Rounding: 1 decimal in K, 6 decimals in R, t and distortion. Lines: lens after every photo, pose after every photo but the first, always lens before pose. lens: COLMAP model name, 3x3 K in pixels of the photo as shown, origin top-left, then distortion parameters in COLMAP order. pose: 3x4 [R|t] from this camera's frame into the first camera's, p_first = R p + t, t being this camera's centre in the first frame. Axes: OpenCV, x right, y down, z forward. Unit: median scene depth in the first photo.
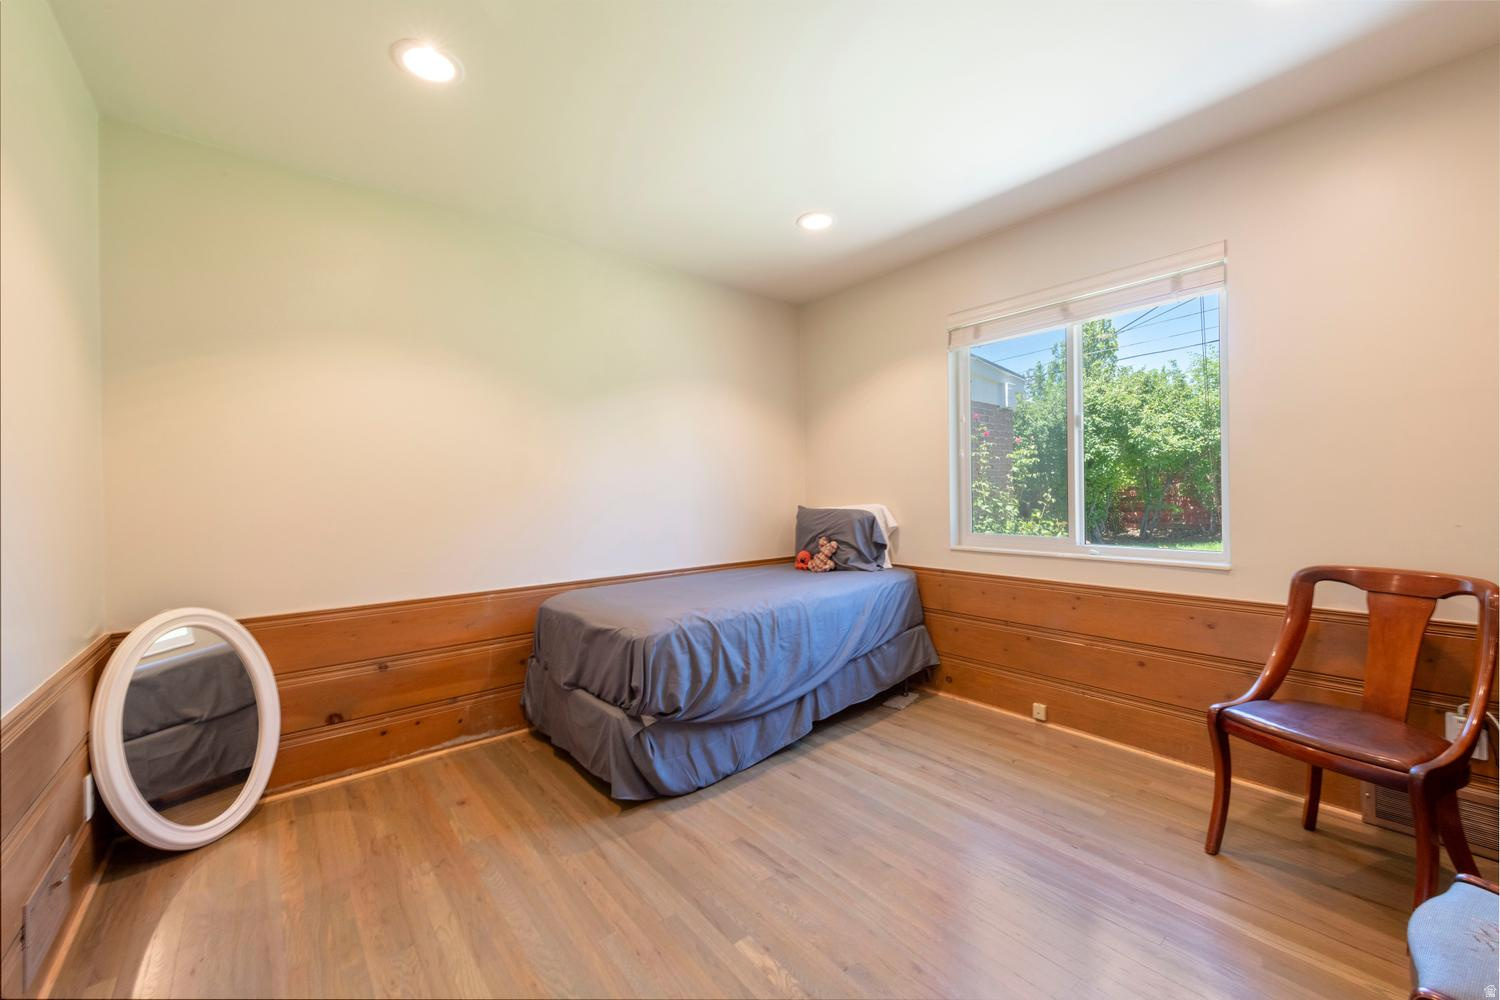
lens RADIAL K [[587.0, 0, 752.1], [0, 587.0, 498.9], [0, 0, 1]] dist [-0.002134, -0.000189]
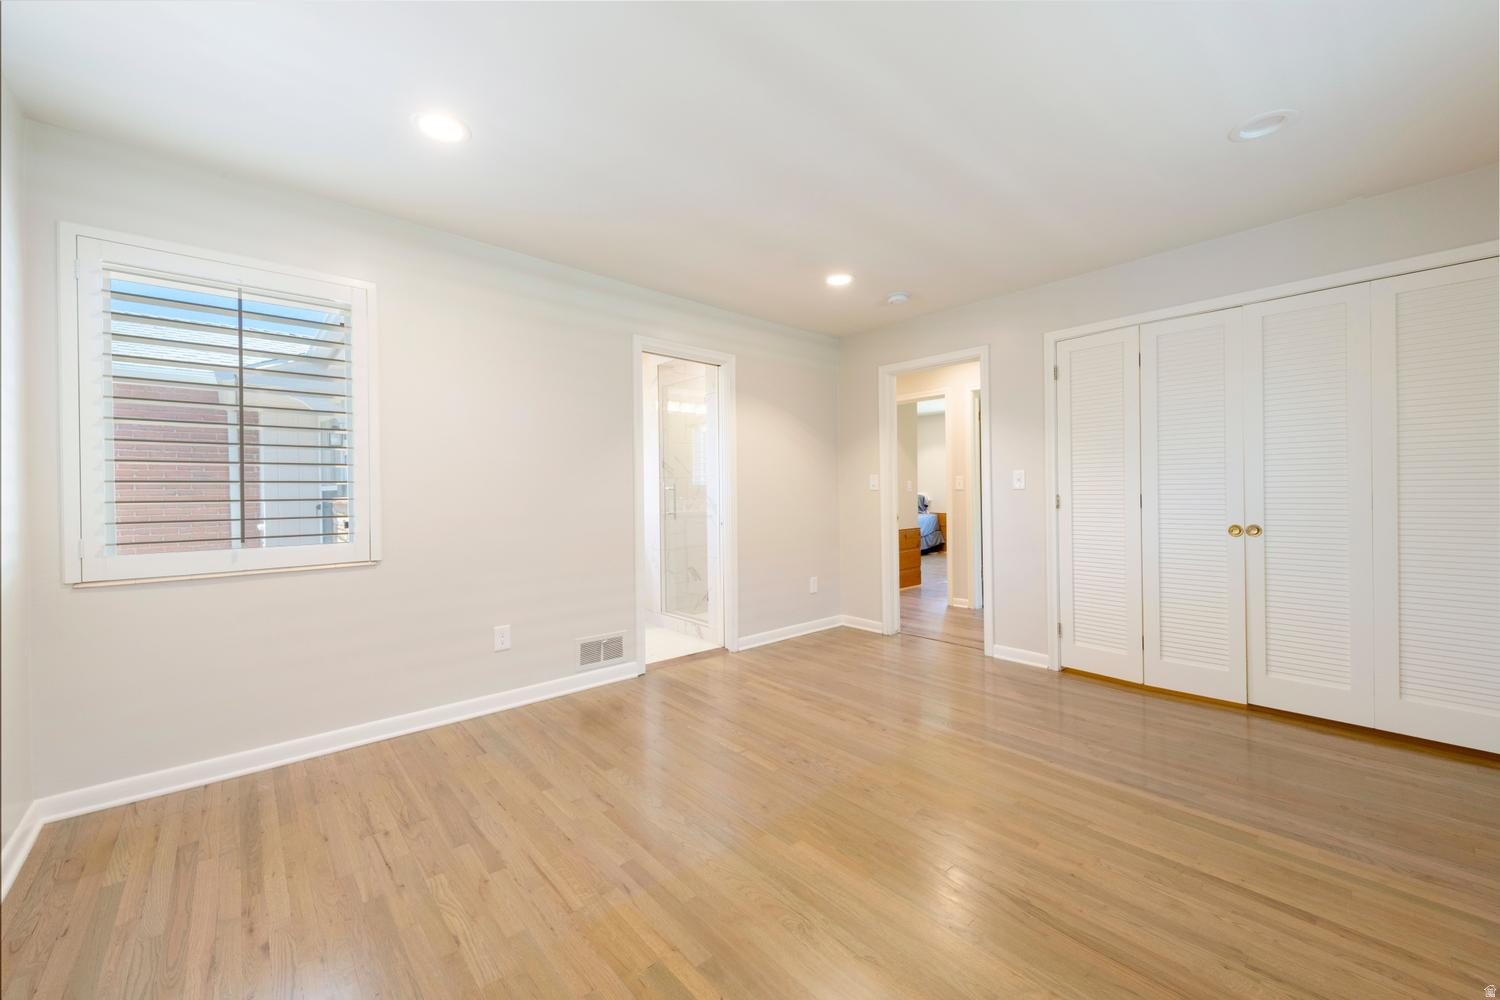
lens RADIAL K [[587.0, 0, 751.3], [0, 587.0, 495.2], [0, 0, 1]] dist [-0.002134, -0.000189]
pose [[0.999097, -0.003850, 0.042315, -0.883071], [0.003873, 0.999992, -0.000461, 0.019792], [-0.042313, 0.000625, 0.999104, -2.188664]]
